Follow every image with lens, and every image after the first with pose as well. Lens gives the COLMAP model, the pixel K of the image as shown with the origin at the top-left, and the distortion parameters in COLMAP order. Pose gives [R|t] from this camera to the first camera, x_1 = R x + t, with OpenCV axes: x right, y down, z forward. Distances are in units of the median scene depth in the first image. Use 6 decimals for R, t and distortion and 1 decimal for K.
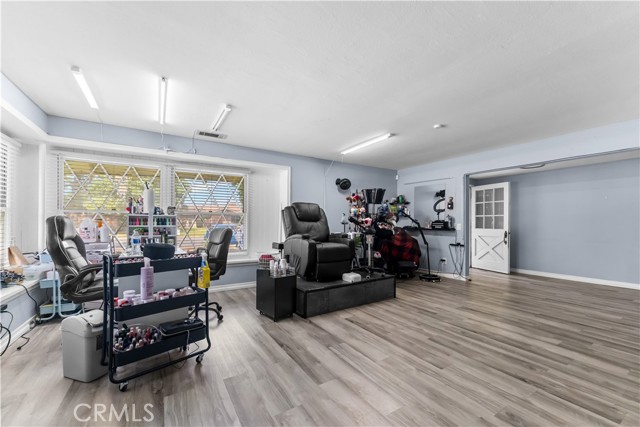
lens RADIAL K [[258.6, 0, 319.3], [0, 258.6, 223.5], [0, 0, 1]] dist [0.000282, 0.000175]
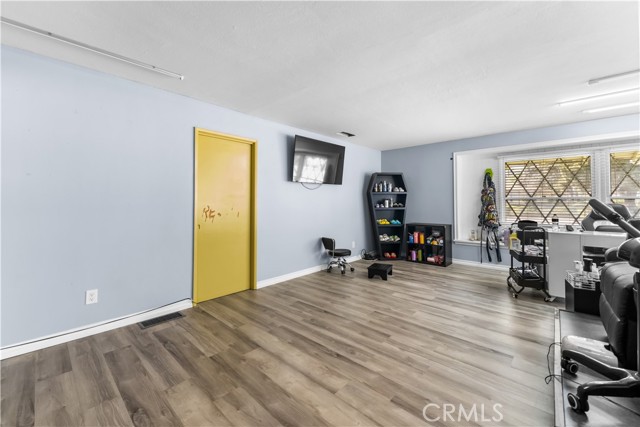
lens RADIAL K [[261.6, 0, 320.6], [0, 261.6, 195.4], [0, 0, 1]] dist [-0.000112, -0.000073]
pose [[-0.963988, -0.010347, -0.265743, 0.900514], [-0.004964, 0.999769, -0.020918, -0.033635], [0.265898, -0.018845, -0.963817, 1.815762]]
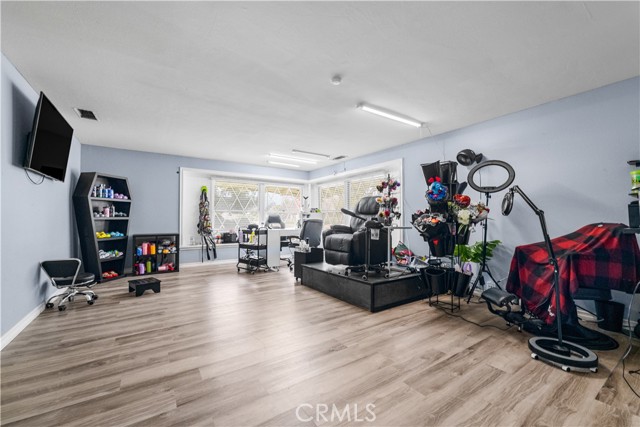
lens RADIAL K [[257.6, 0, 319.7], [0, 257.6, 217.7], [0, 0, 1]] dist [0.000239, -0.000162]
pose [[0.035272, -0.007709, -0.999348, 1.591451], [-0.007531, 0.999940, -0.007980, 0.024490], [0.999349, 0.007808, 0.035212, 1.247738]]
